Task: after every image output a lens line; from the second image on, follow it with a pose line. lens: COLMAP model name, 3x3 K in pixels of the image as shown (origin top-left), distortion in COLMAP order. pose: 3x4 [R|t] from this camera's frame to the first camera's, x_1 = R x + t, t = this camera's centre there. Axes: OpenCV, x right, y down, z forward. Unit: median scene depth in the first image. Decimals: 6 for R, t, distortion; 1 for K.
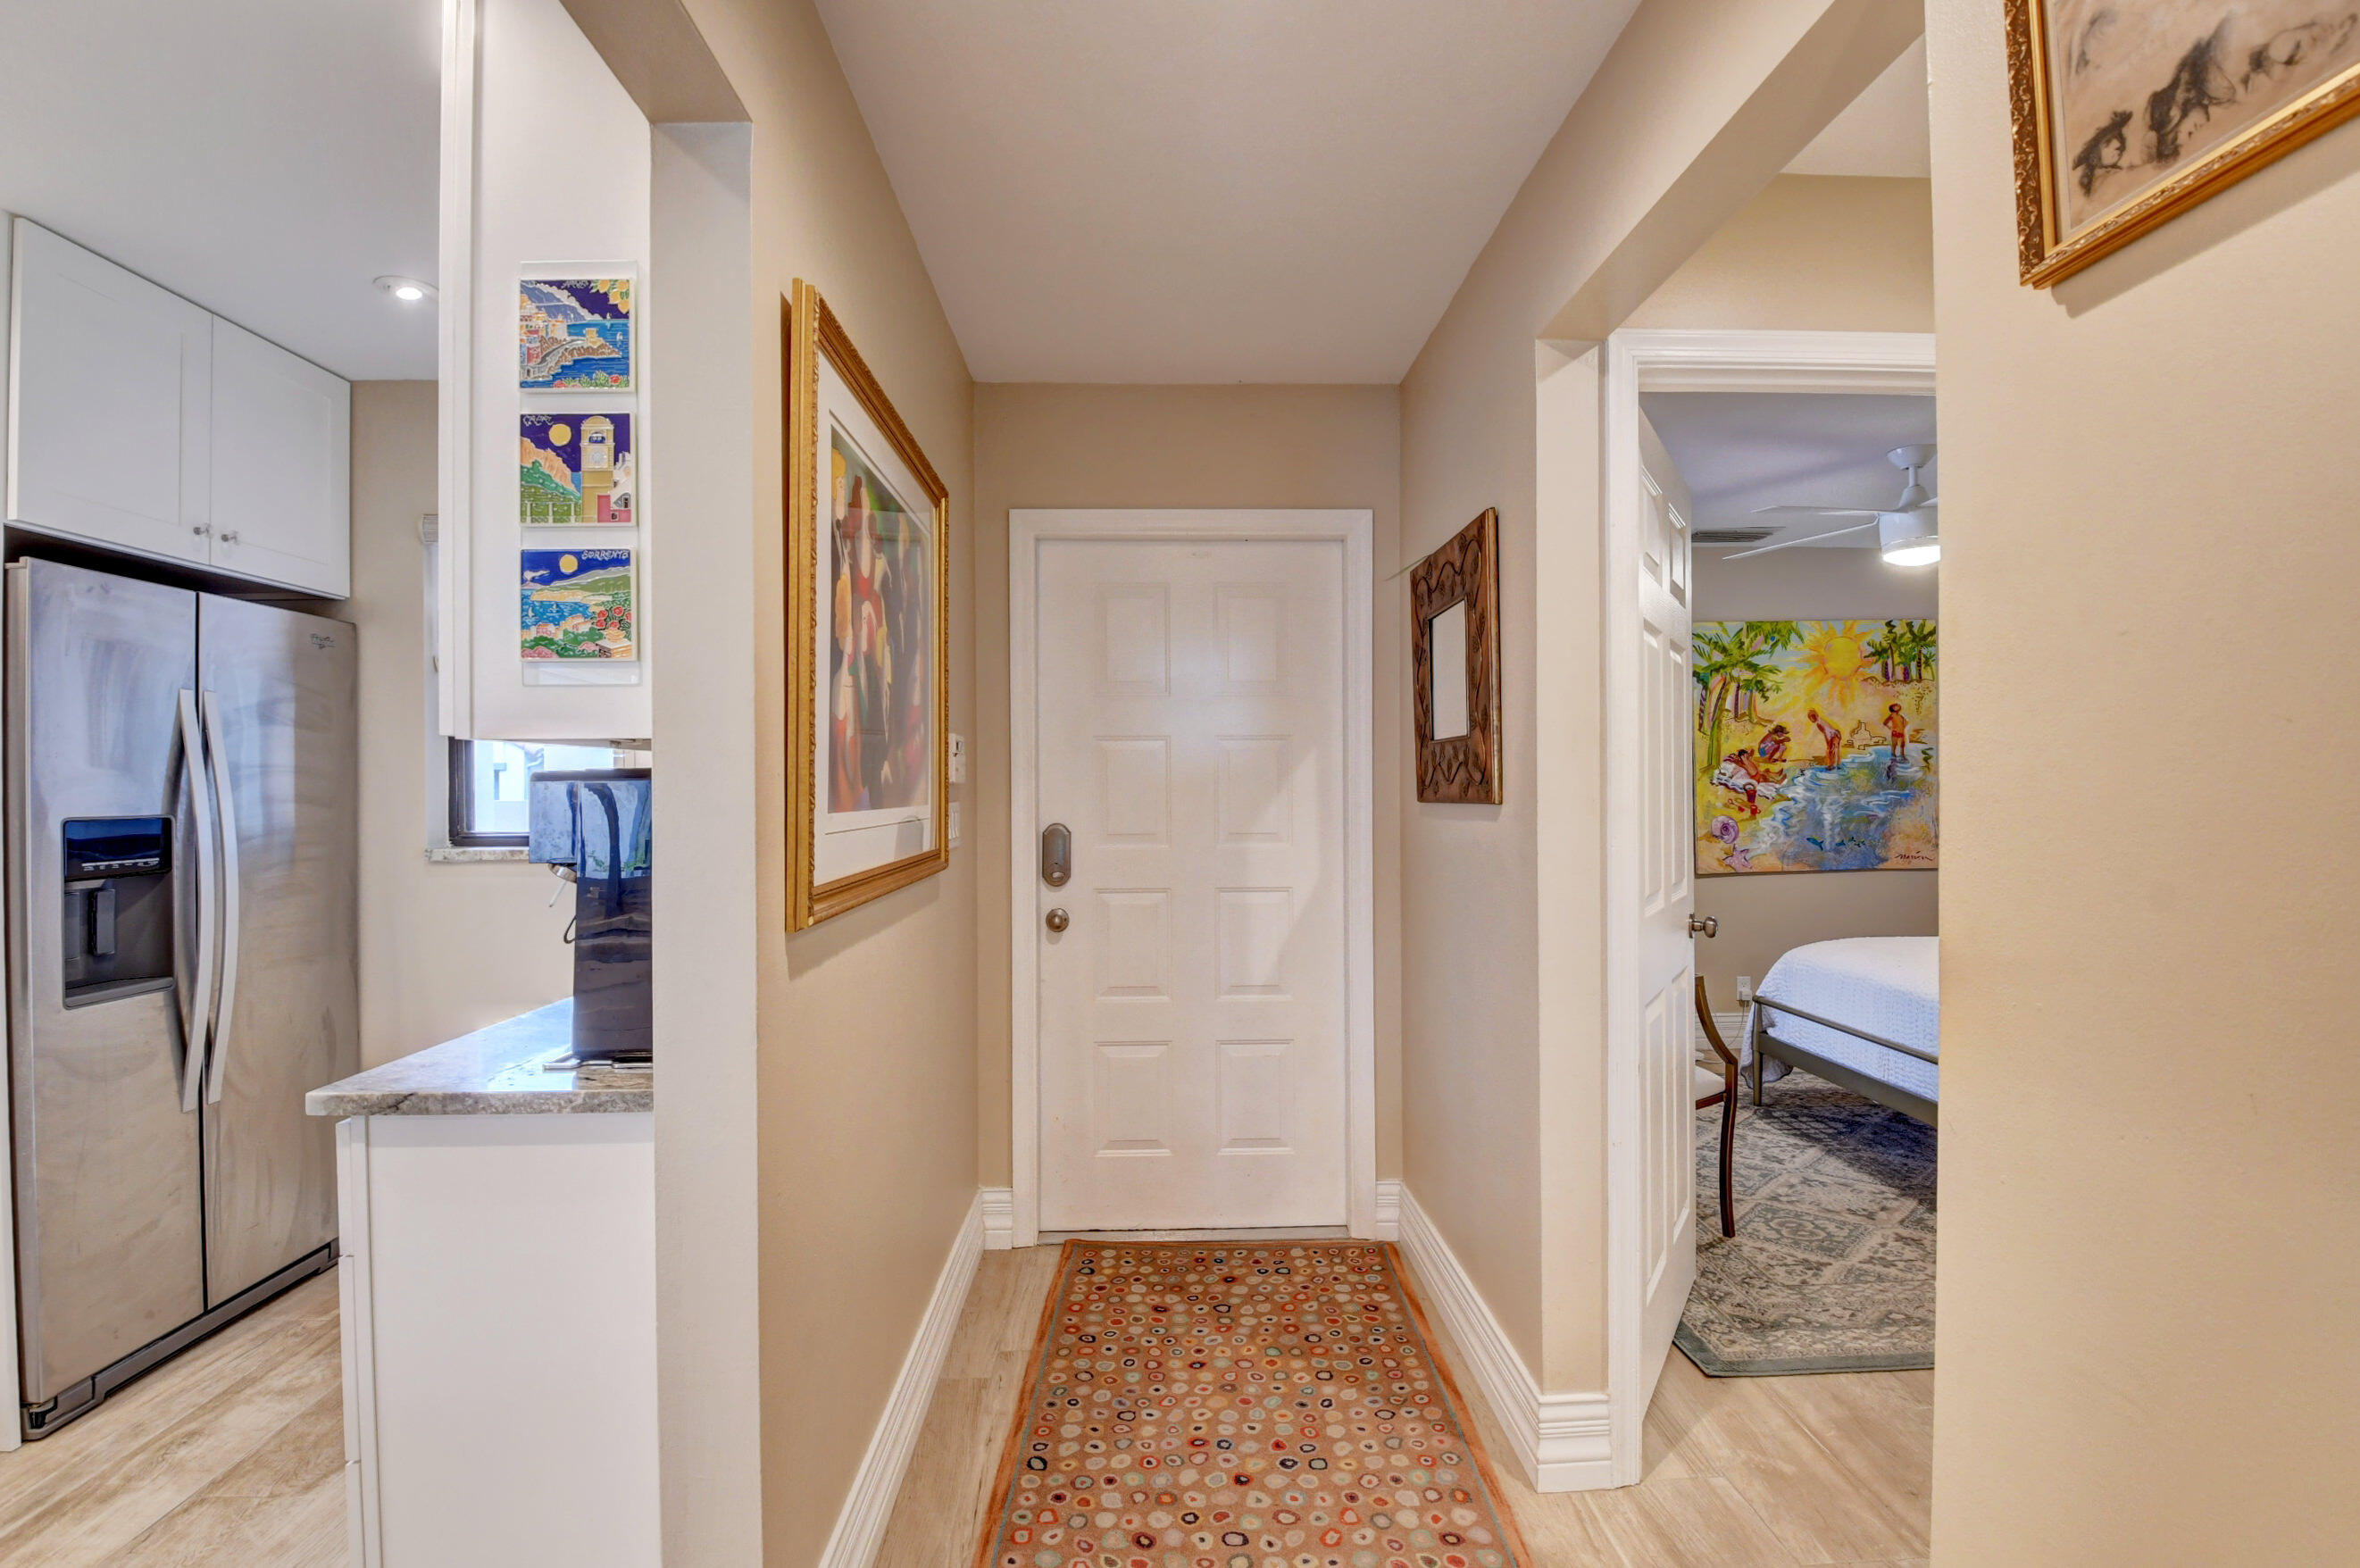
lens RADIAL K [[1070.6, 0, 1174.3], [0, 1070.6, 791.1], [0, 0, 1]] dist [-0.000100, -0.016098]
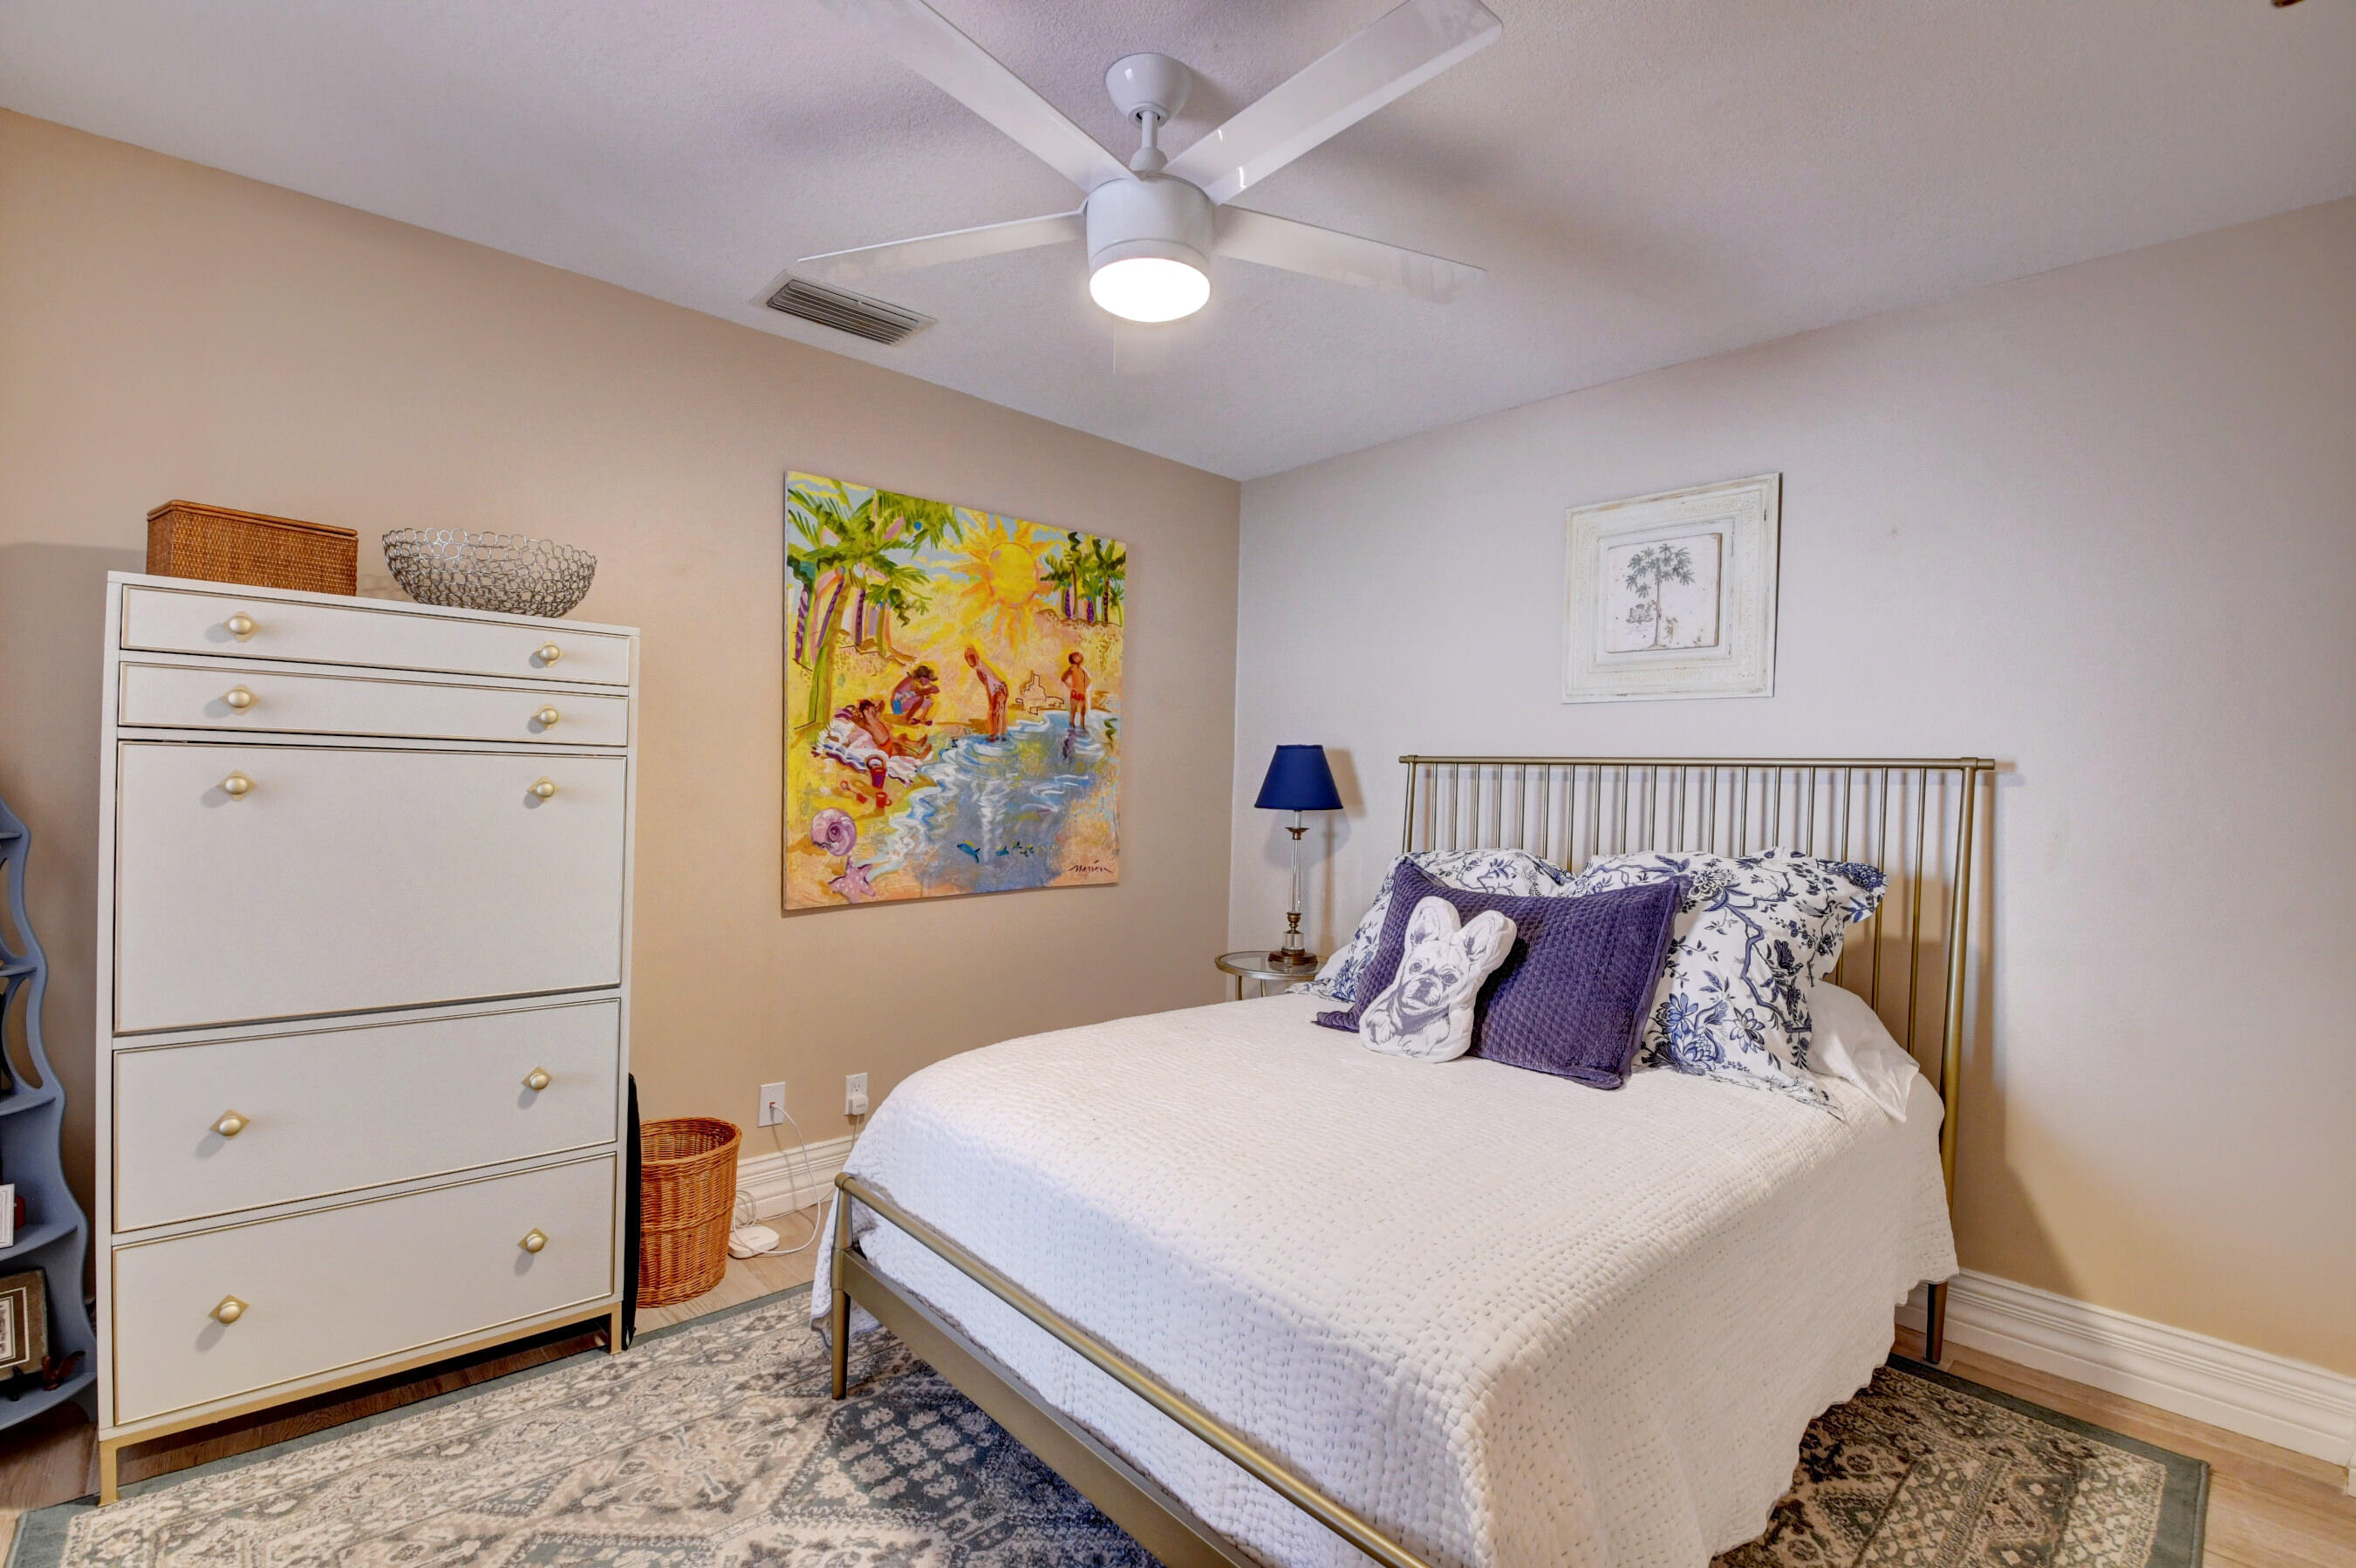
lens RADIAL K [[1068.6, 0, 1170.5], [0, 1068.6, 785.9], [0, 0, 1]] dist [-0.000100, -0.016098]
pose [[0.760327, 0.022748, 0.649142, 0.269823], [-0.031209, 0.999512, 0.001528, 0.003452], [-0.648790, -0.021421, 0.760666, 0.425473]]
